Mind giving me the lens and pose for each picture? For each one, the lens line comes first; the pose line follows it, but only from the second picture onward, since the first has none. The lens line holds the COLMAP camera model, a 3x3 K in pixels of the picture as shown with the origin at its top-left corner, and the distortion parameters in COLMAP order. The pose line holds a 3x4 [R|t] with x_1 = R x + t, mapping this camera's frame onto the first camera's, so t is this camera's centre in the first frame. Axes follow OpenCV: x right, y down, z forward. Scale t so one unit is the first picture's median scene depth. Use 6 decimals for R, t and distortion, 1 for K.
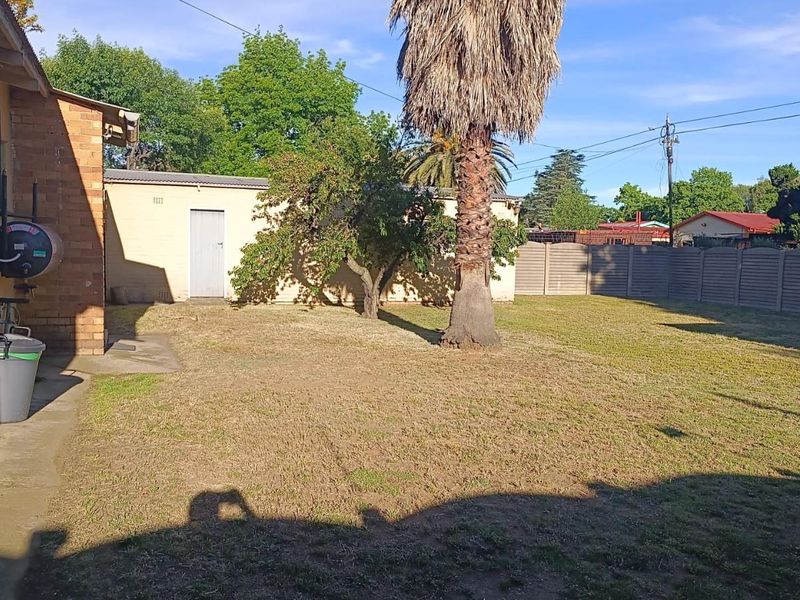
lens RADIAL K [[698.5, 0, 400.0], [0, 698.5, 300.0], [0, 0, 1]] dist [0.001442, -0.001915]
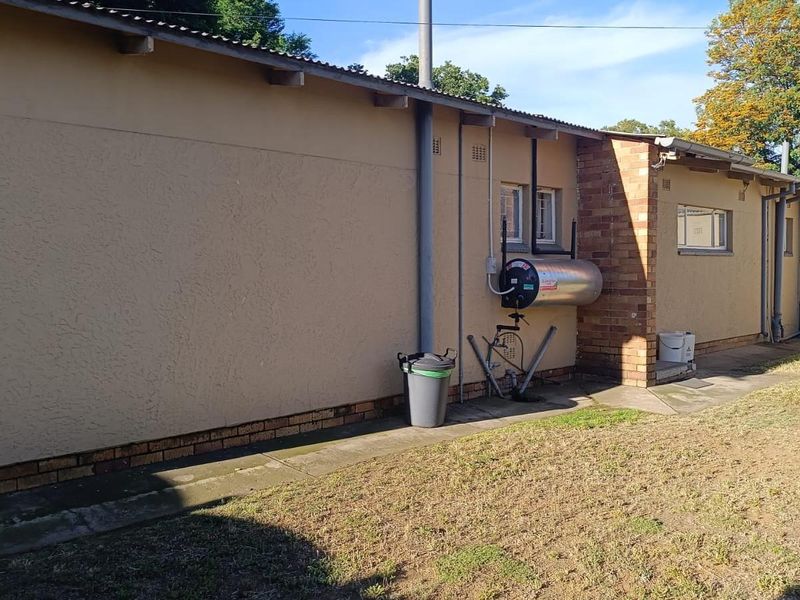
lens RADIAL K [[698.5, 0, 400.0], [0, 698.5, 300.0], [0, 0, 1]] dist [0.001442, -0.001915]
pose [[0.455483, 0.003667, -0.890237, 0.299212], [-0.042470, 0.998942, -0.017615, -0.013203], [0.889231, 0.045832, 0.455157, 0.243956]]
